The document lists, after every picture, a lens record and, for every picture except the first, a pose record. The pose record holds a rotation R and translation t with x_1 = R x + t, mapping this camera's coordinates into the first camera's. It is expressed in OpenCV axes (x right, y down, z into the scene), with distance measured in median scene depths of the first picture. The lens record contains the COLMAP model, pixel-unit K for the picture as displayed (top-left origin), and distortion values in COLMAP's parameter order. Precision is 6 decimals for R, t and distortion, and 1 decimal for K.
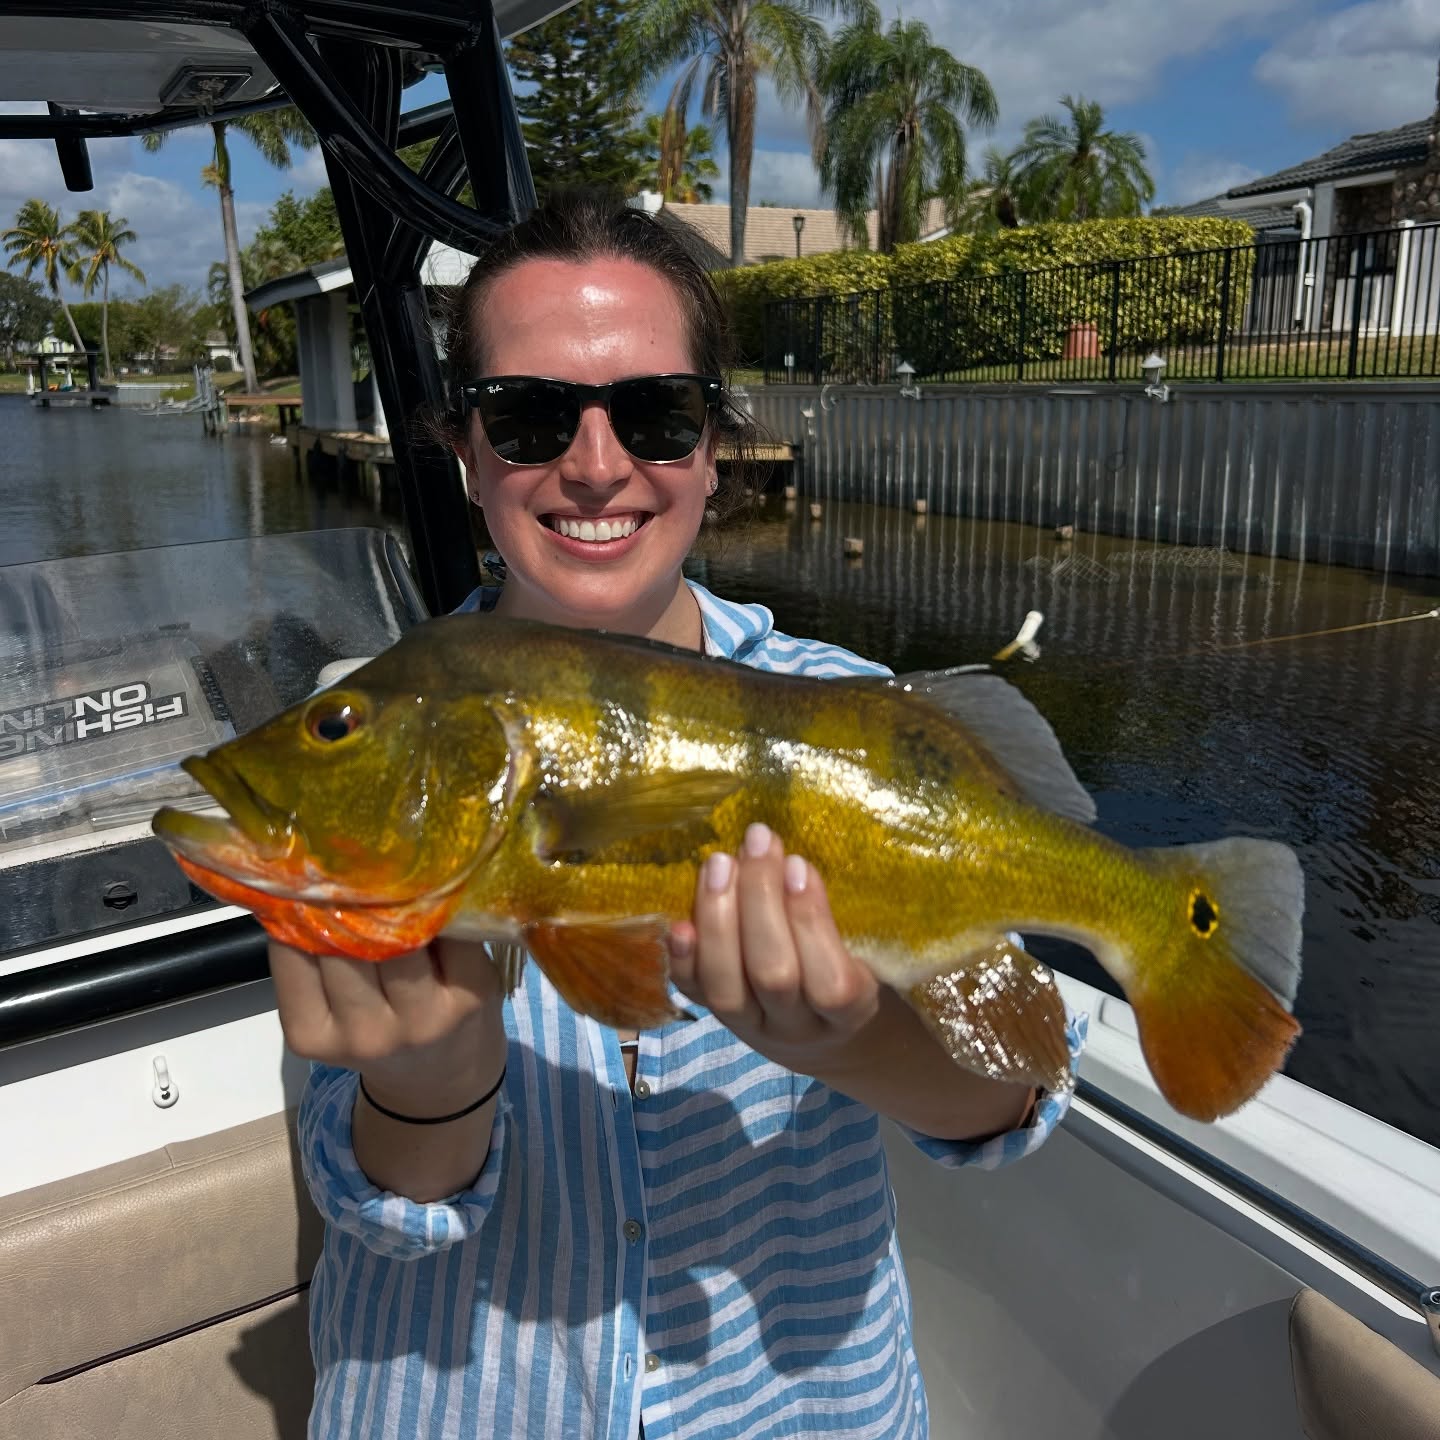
lens RADIAL K [[1424.8, 0, 720.0], [0, 1424.8, 720.0], [0, 0, 1]] dist [0.014372, -0.001834]
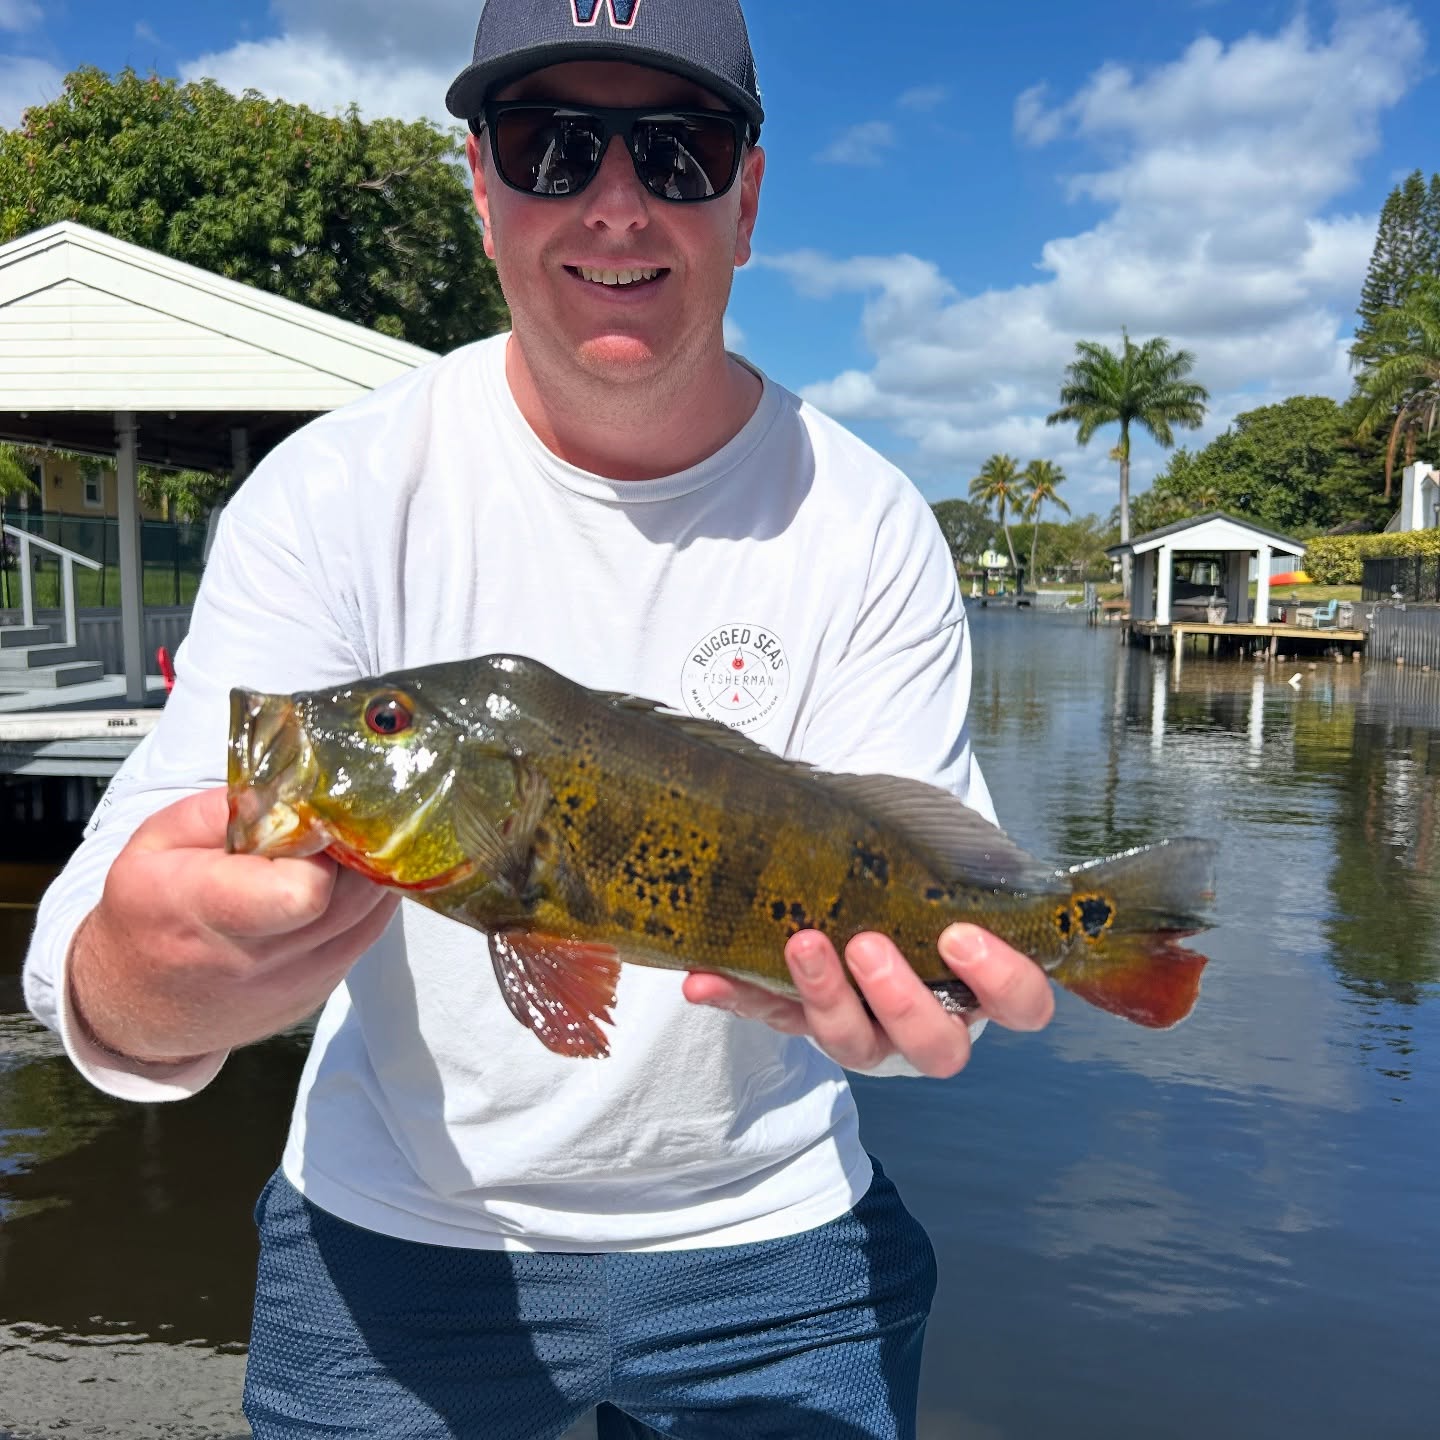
lens RADIAL K [[1424.8, 0, 720.0], [0, 1424.8, 720.0], [0, 0, 1]] dist [0.014372, -0.001834]
pose [[0.820540, 0.071019, -0.567160, 0.081286], [-0.149848, 0.984274, -0.093542, 0.043161], [0.551597, 0.161743, 0.818279, -0.191589]]
